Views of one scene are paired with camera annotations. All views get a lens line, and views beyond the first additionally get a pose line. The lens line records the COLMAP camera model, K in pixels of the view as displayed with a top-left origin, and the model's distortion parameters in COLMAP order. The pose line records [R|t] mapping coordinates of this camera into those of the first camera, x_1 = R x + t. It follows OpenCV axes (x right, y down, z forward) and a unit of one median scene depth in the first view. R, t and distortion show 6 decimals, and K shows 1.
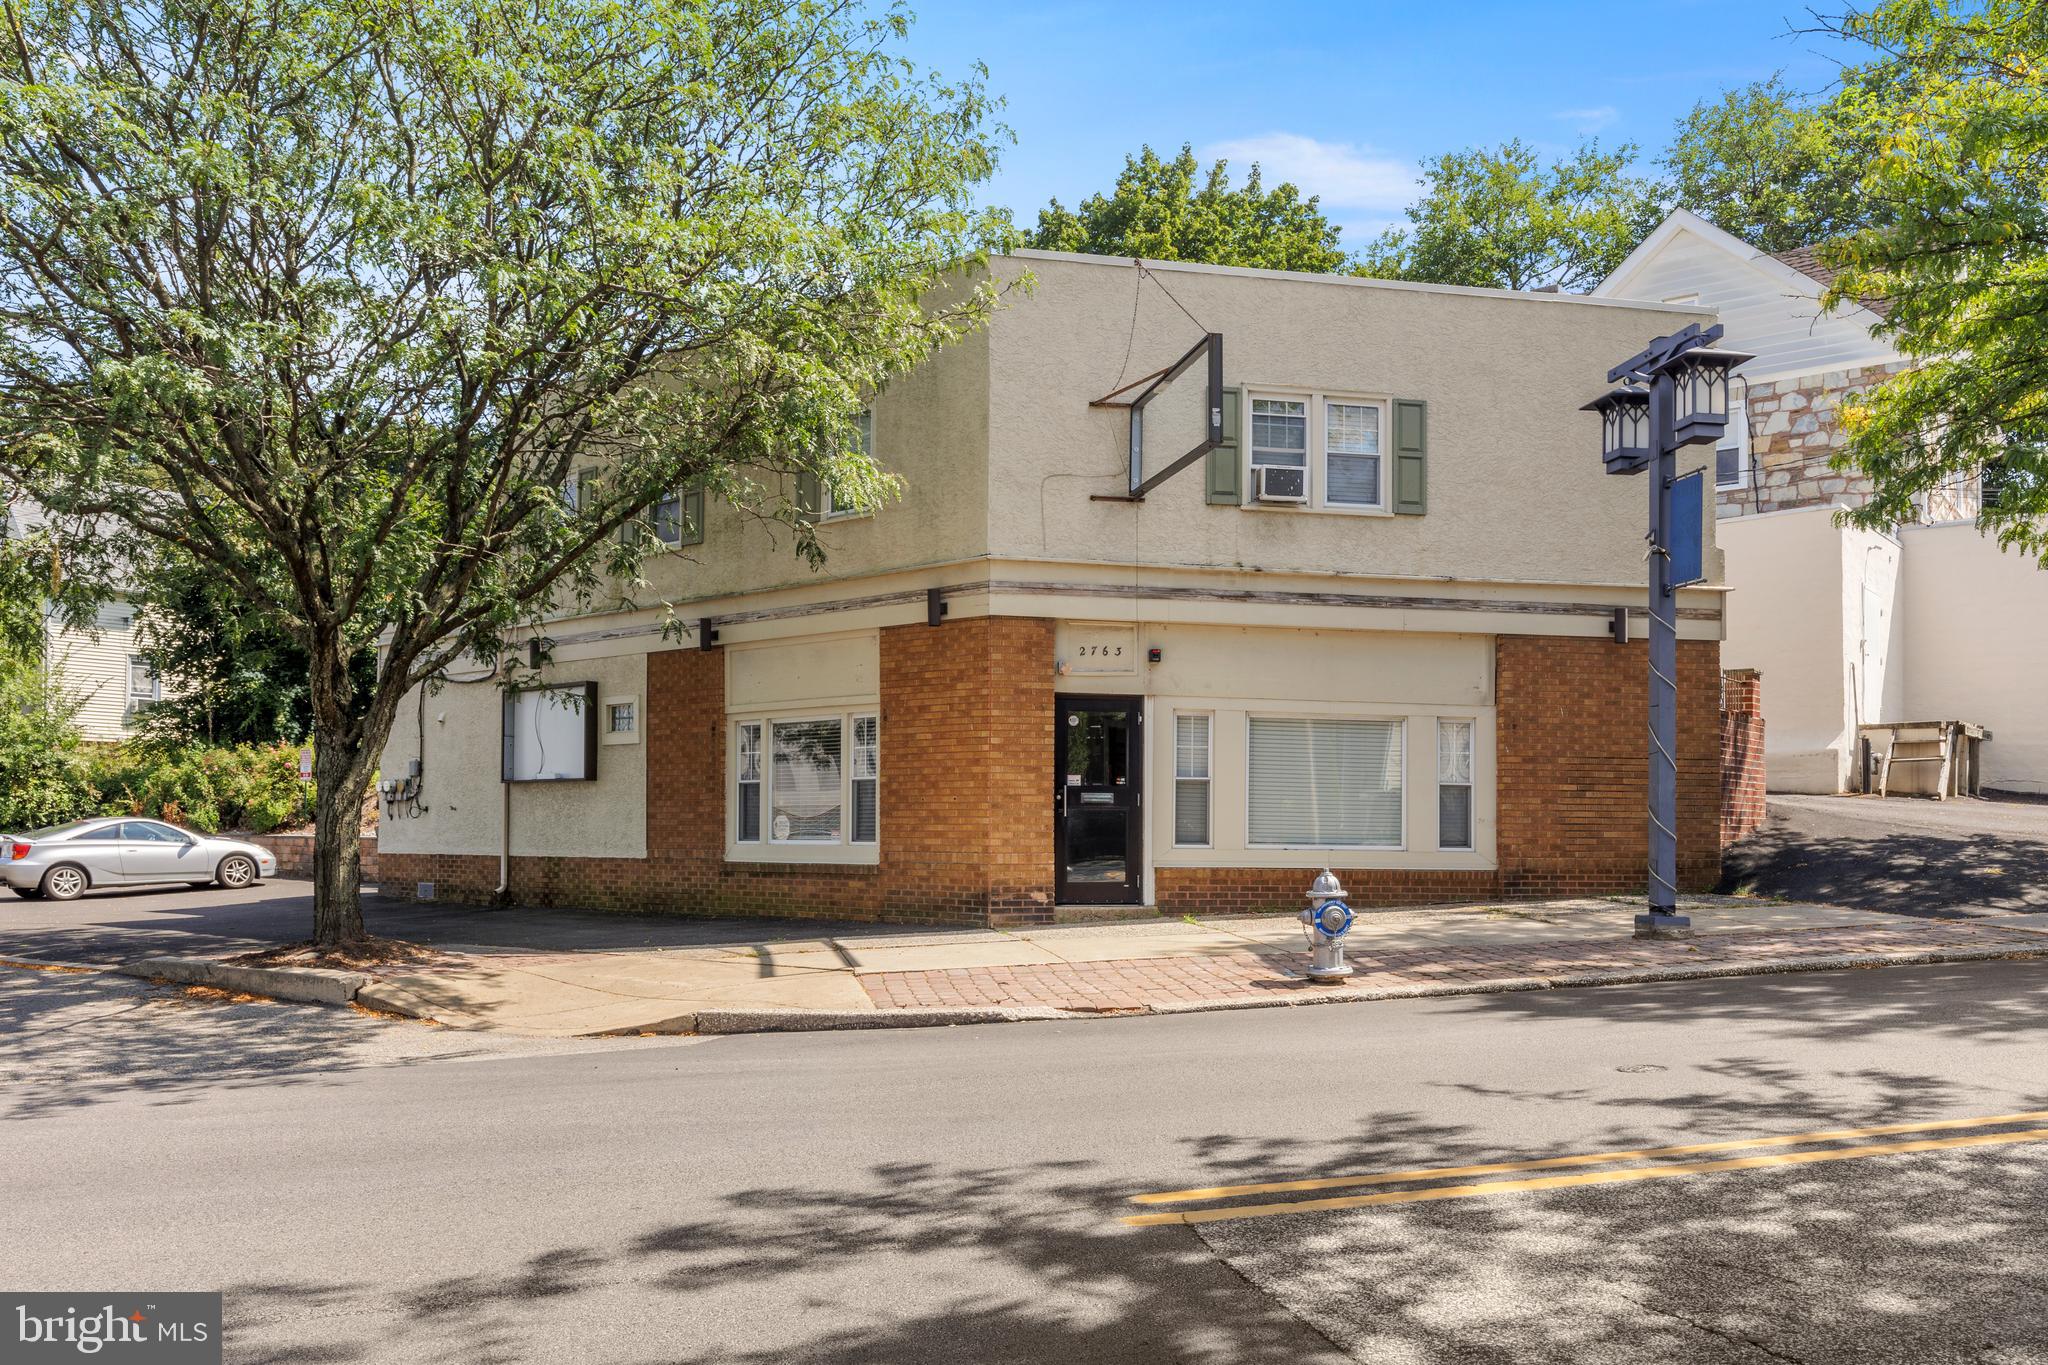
lens RADIAL K [[1612.0, 0, 1021.6], [0, 1612.0, 683.2], [0, 0, 1]] dist [0.000178, -0.000654]
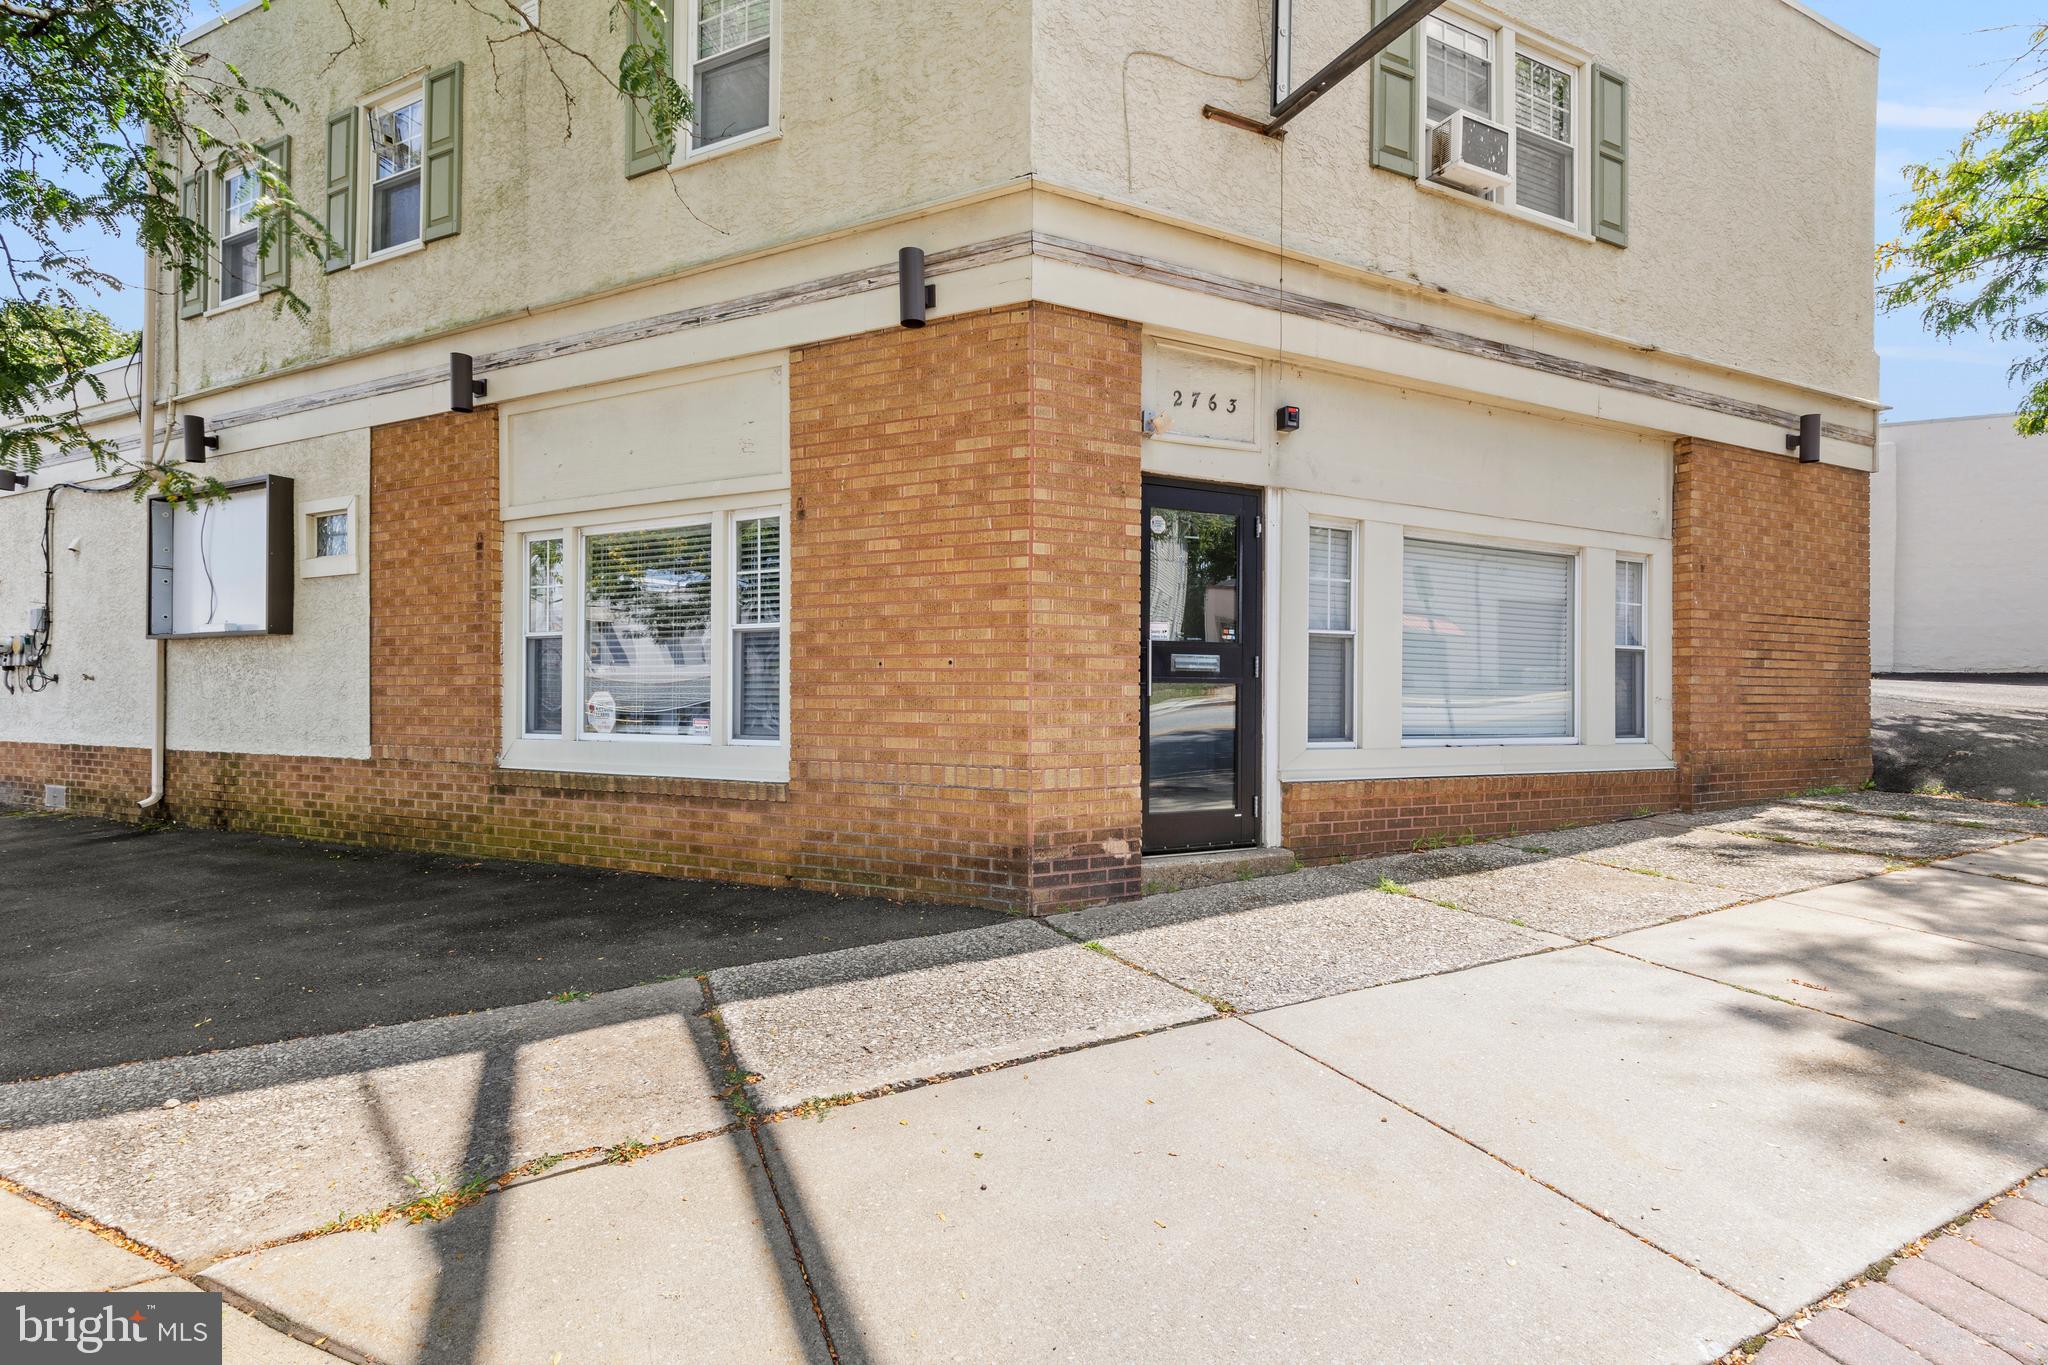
lens RADIAL K [[937.5, 0, 1031.0], [0, 937.5, 665.2], [0, 0, 1]] dist [0.010843, -0.001907]
pose [[0.968785, 0.006194, 0.247824, -0.087046], [-0.021989, 0.997895, 0.061016, 0.050932], [-0.246924, -0.064561, 0.966882, 0.668065]]
